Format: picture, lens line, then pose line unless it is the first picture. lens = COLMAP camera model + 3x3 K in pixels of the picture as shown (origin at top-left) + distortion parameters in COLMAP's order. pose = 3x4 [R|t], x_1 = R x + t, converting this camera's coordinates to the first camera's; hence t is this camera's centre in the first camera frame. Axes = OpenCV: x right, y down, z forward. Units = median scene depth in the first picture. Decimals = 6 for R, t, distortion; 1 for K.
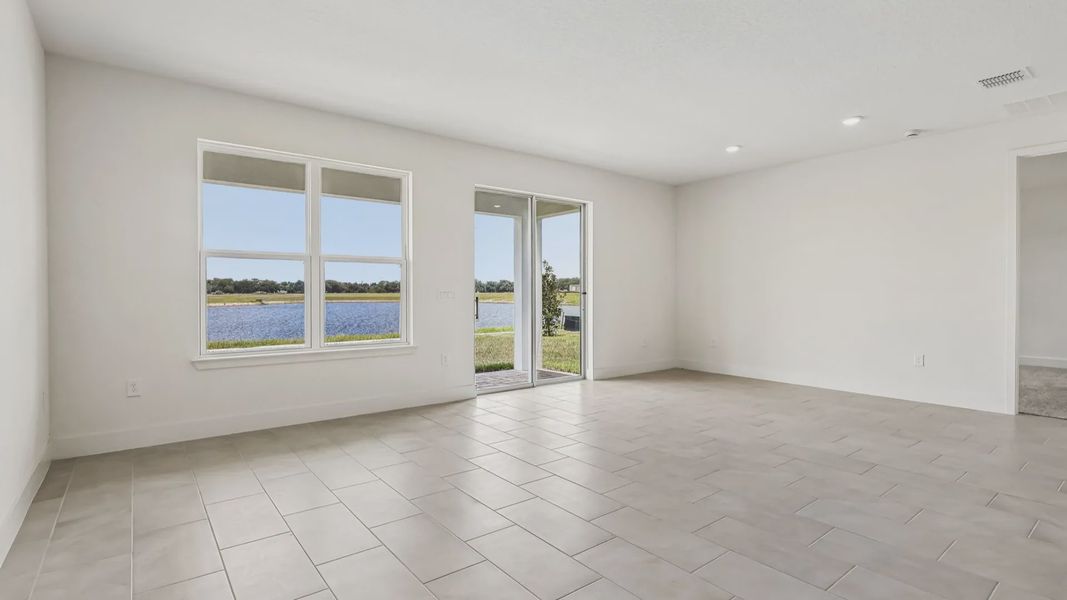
lens RADIAL K [[503.6, 0, 533.5], [0, 503.6, 300.0], [0, 0, 1]] dist [-0.000206, 0.000177]
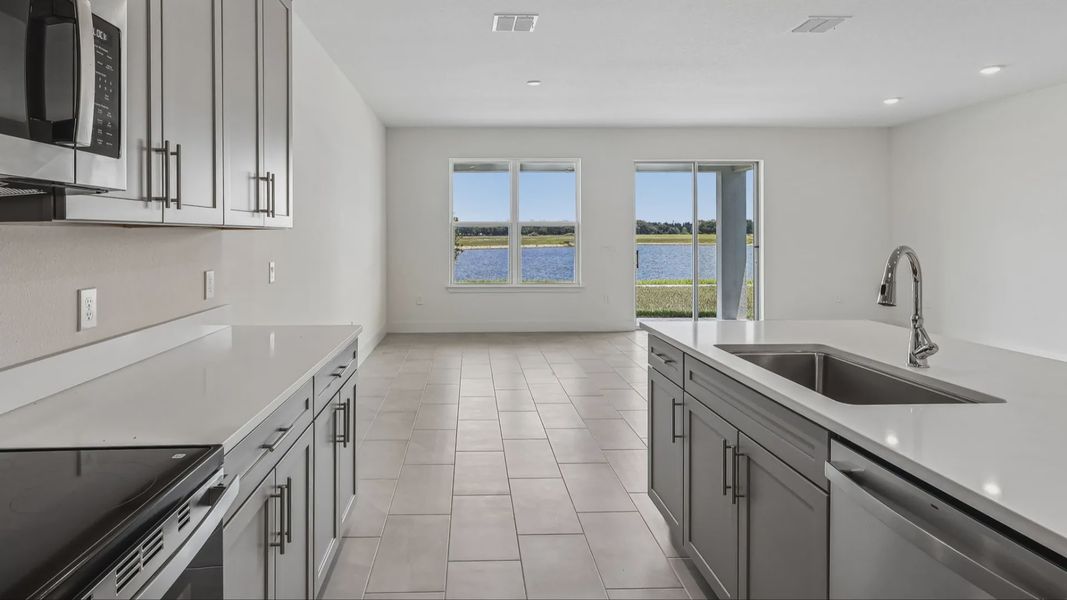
lens RADIAL K [[616.2, 0, 533.5], [0, 616.2, 300.0], [0, 0, 1]] dist [0.035655, 0.000254]
pose [[0.838687, 0.060559, -0.541236, 0.417273], [-0.009104, 0.995219, 0.097248, -0.024659], [0.544537, -0.076633, 0.835228, -0.351144]]
